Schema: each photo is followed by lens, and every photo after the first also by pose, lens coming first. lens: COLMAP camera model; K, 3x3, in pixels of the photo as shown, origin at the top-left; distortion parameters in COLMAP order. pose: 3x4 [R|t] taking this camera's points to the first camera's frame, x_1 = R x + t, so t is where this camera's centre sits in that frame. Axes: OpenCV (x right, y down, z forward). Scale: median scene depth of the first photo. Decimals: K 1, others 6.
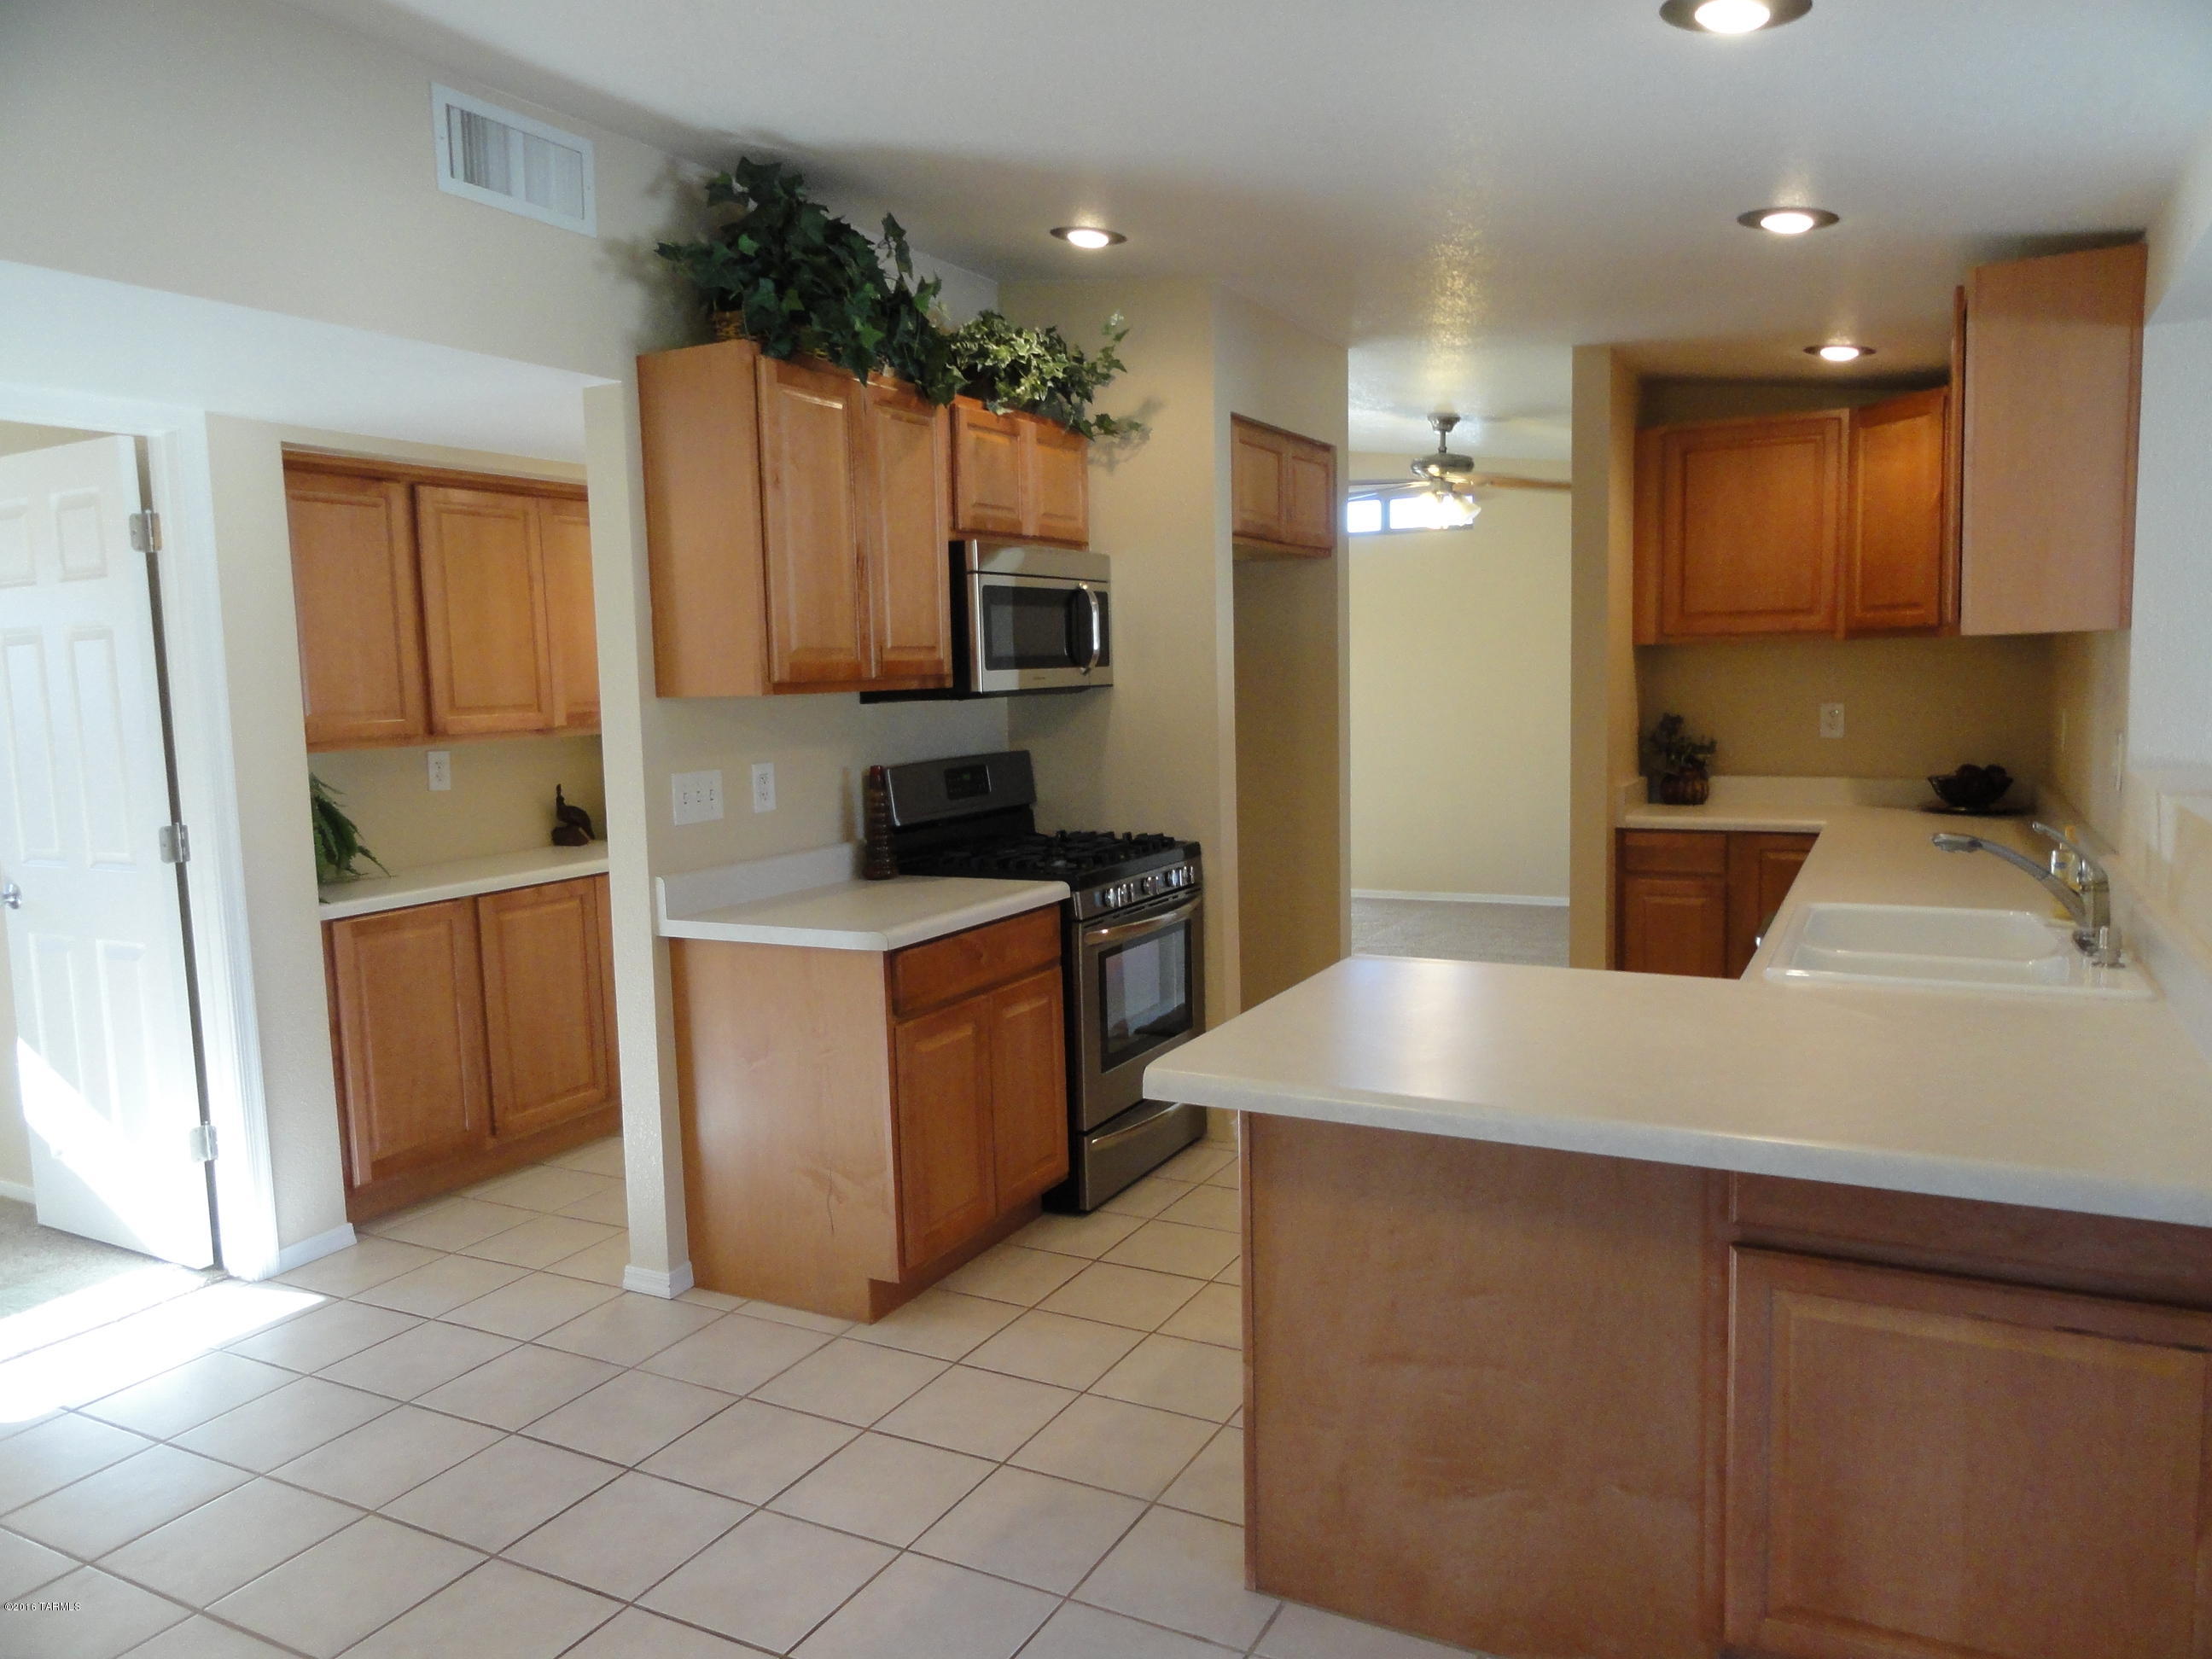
lens RADIAL K [[1549.7, 0, 1109.8], [0, 1549.7, 834.9], [0, 0, 1]] dist [-0.004596, 0.002659]
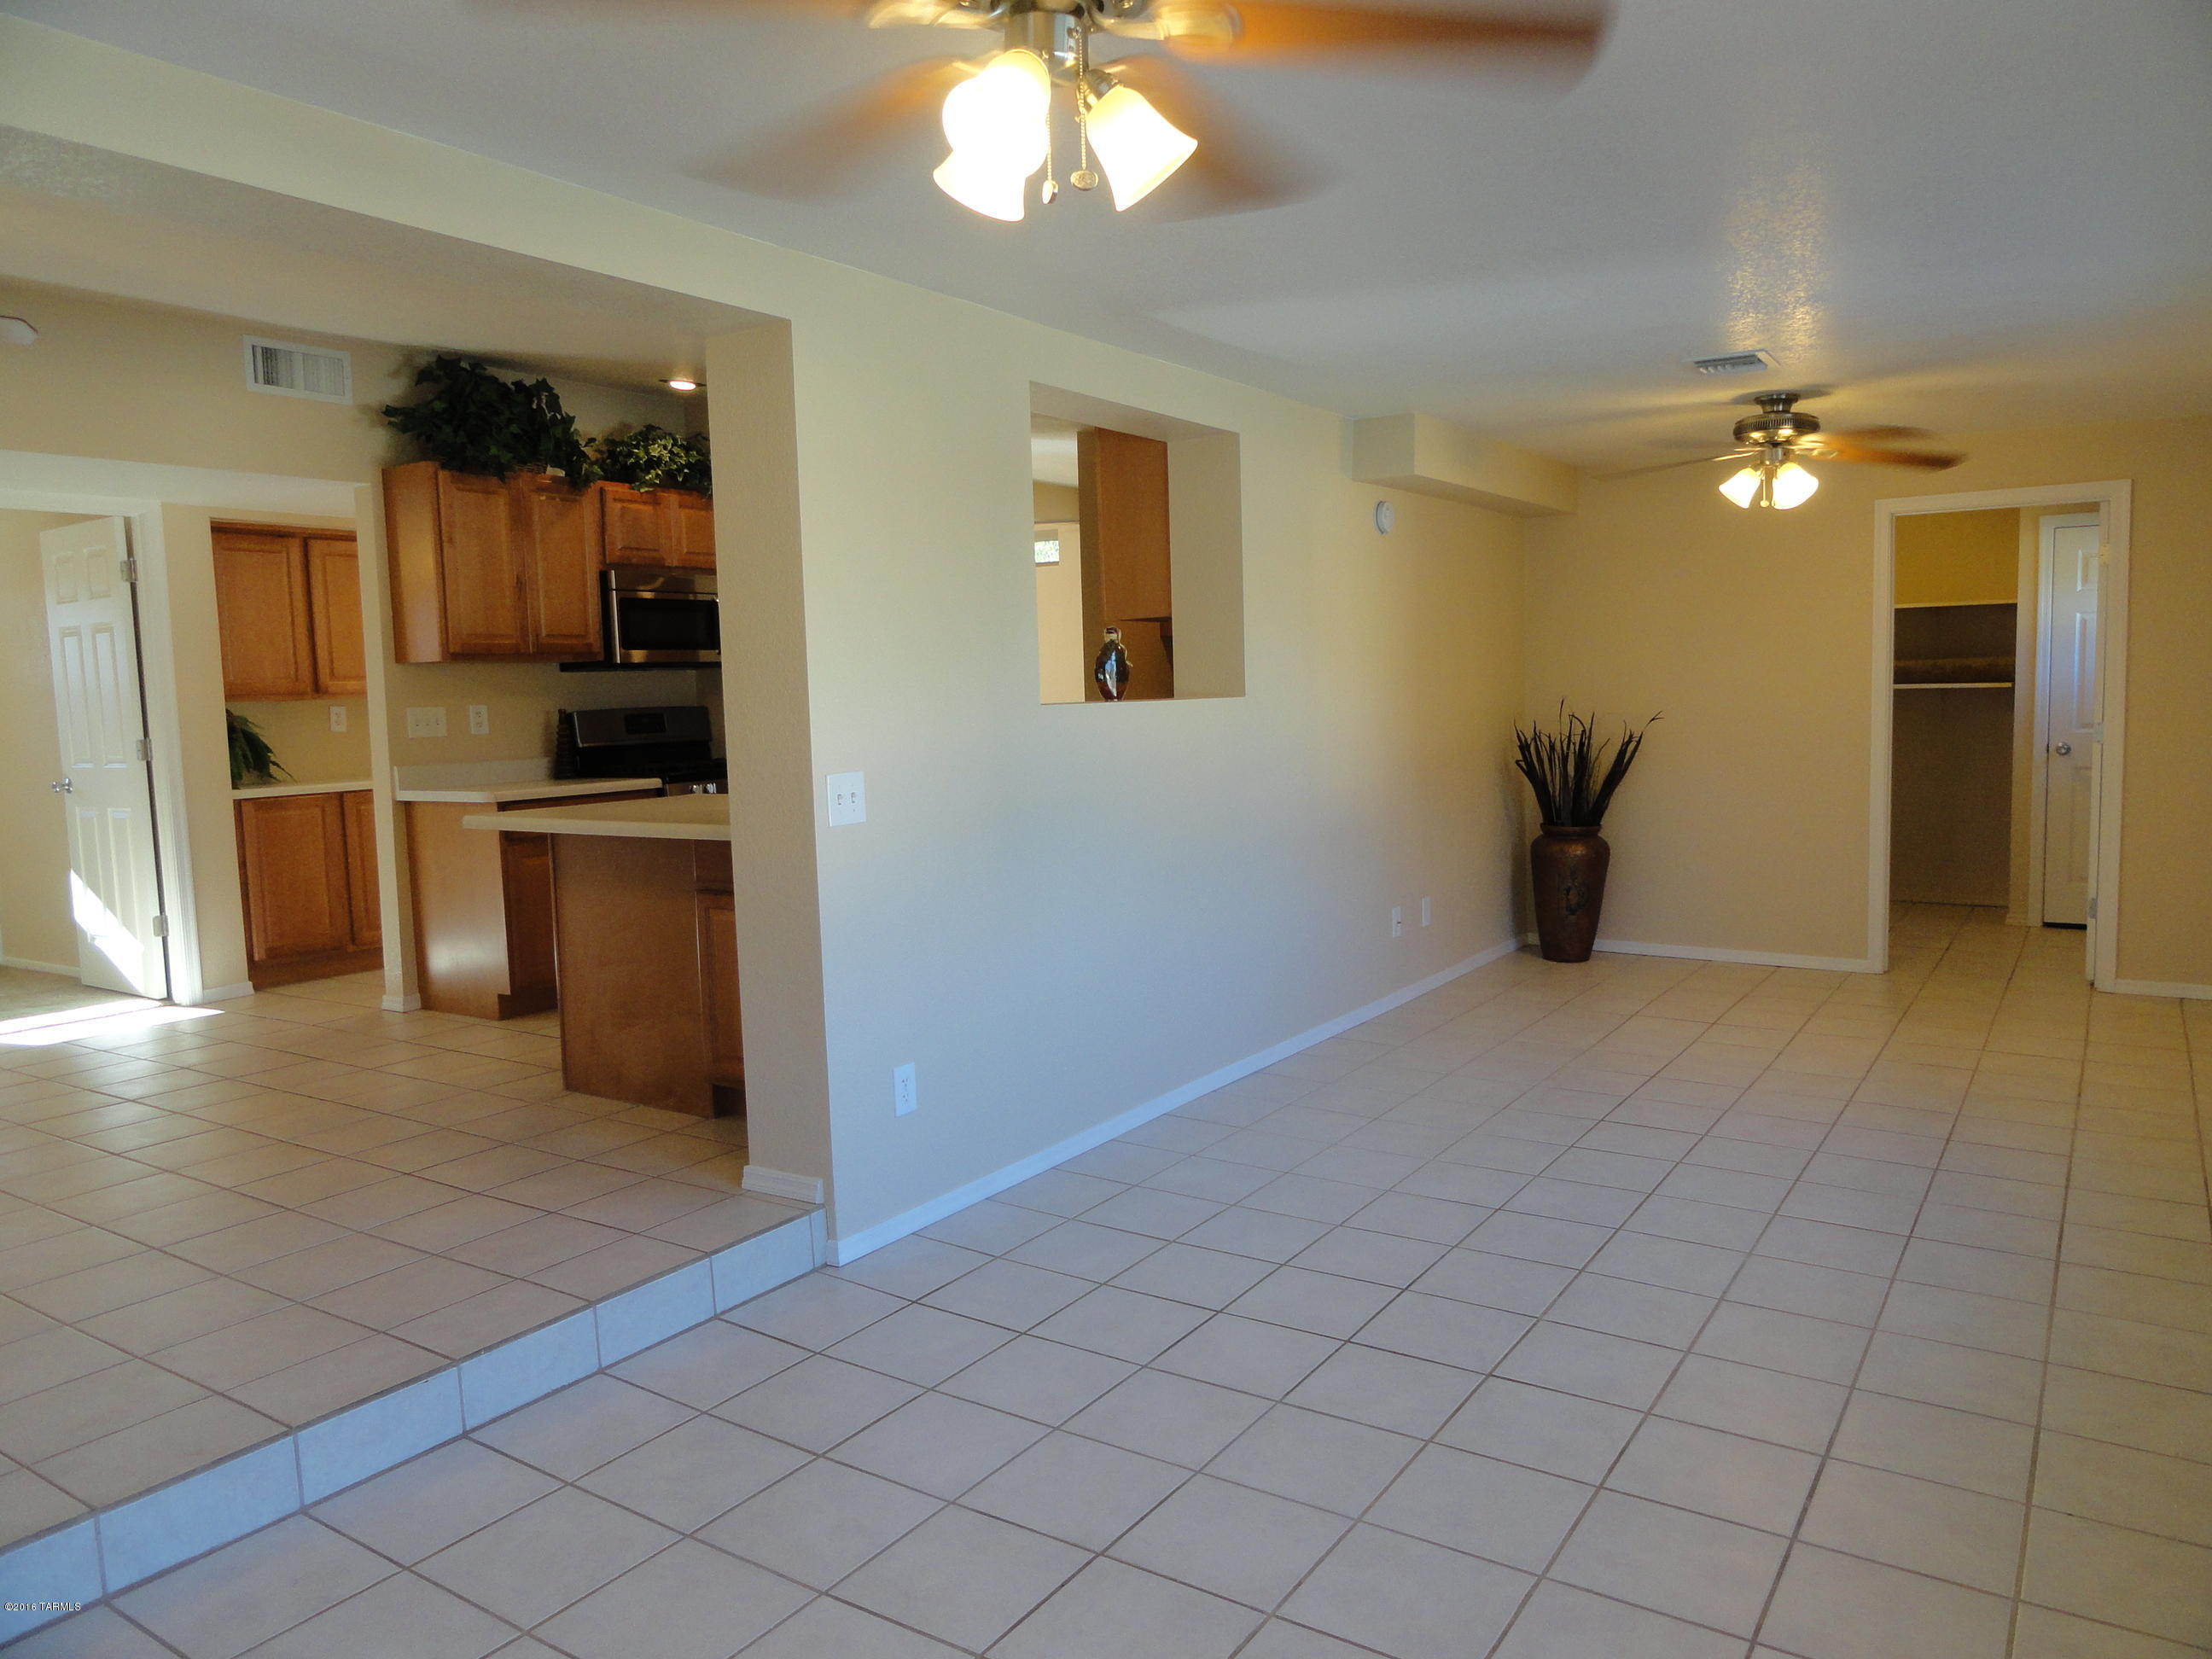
lens RADIAL K [[1549.7, 0, 1107.1], [0, 1549.7, 831.7], [0, 0, 1]] dist [-0.004596, 0.002659]
pose [[0.994443, 0.008236, -0.104957, 0.637444], [-0.009440, 0.999895, -0.010986, 0.104159], [0.104856, 0.011915, 0.994416, -0.598491]]
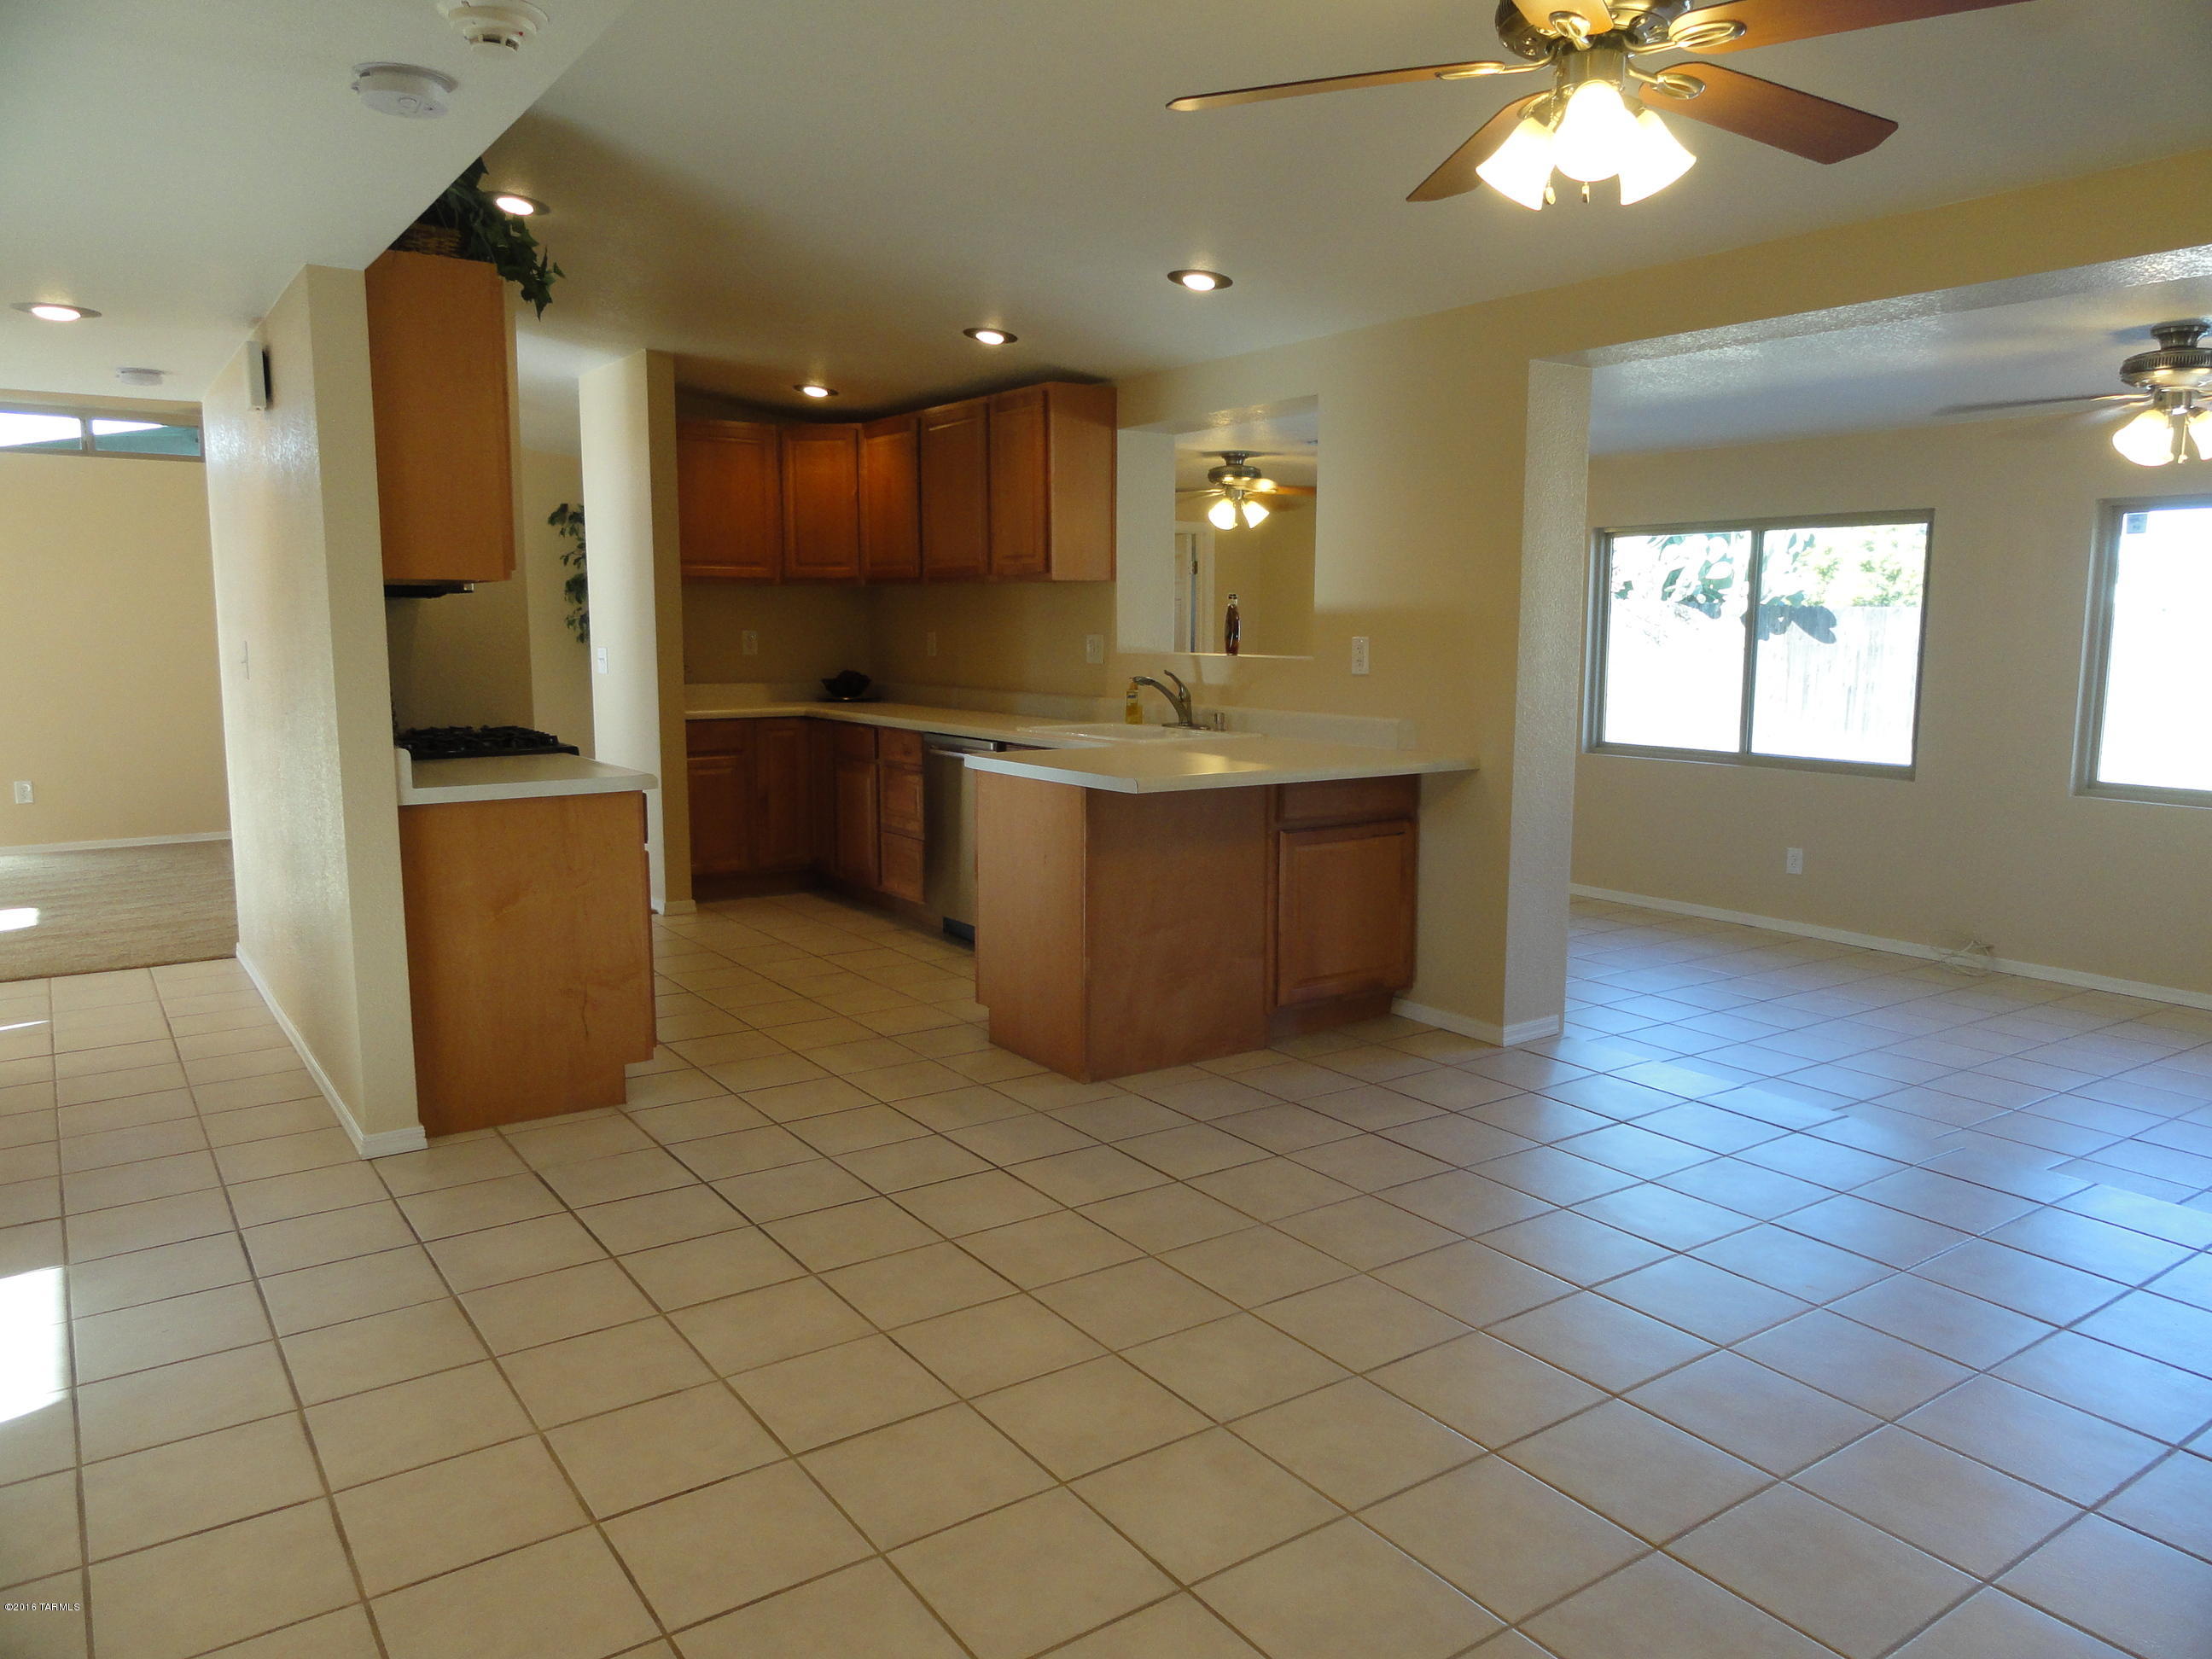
lens RADIAL K [[1549.7, 0, 1131.3], [0, 1549.7, 829.1], [0, 0, 1]] dist [-0.004596, 0.002659]
pose [[0.455322, -0.093062, 0.885450, -0.932042], [0.082324, 0.994662, 0.062207, 0.051958], [-0.886513, 0.044569, 0.460553, 0.067317]]
